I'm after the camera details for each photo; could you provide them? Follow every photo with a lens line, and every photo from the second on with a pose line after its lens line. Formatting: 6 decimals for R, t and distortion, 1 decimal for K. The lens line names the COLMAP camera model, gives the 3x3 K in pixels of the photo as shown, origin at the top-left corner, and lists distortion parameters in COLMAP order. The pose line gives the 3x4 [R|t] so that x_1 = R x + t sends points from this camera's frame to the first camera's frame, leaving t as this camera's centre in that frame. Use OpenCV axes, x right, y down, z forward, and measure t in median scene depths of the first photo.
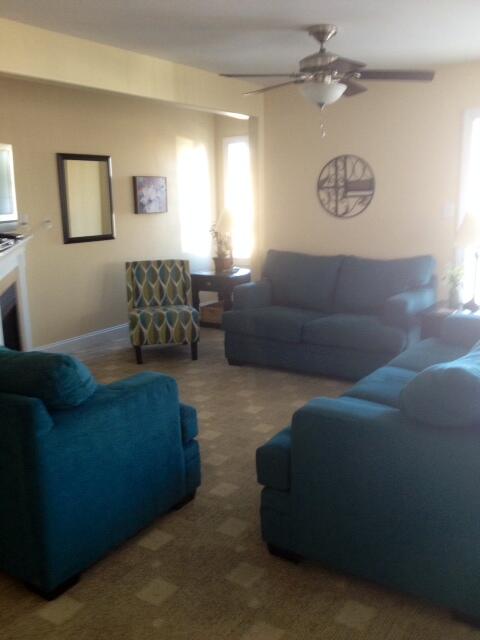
lens RADIAL K [[638.9, 0, 240.0], [0, 638.9, 320.0], [0, 0, 1]] dist [0.106761, 0.001005]
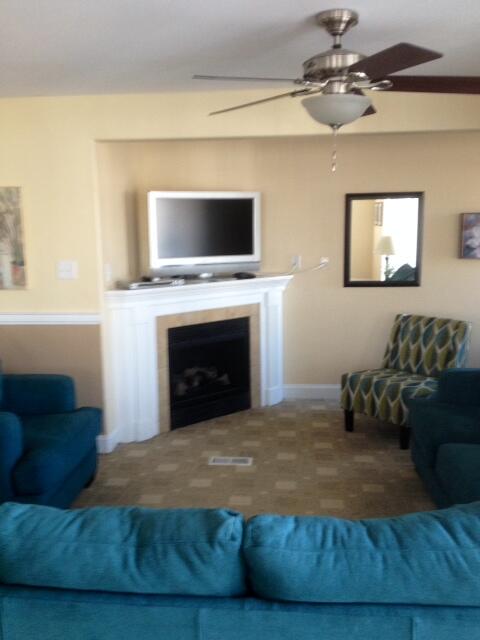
lens RADIAL K [[619.1, 0, 240.0], [0, 619.1, 320.0], [0, 0, 1]] dist [0.123004, -0.281021]
pose [[0.446275, 0.146631, -0.882801, 0.485041], [-0.173276, 0.981974, 0.075509, -0.113773], [0.877960, 0.119271, 0.463638, 0.447960]]
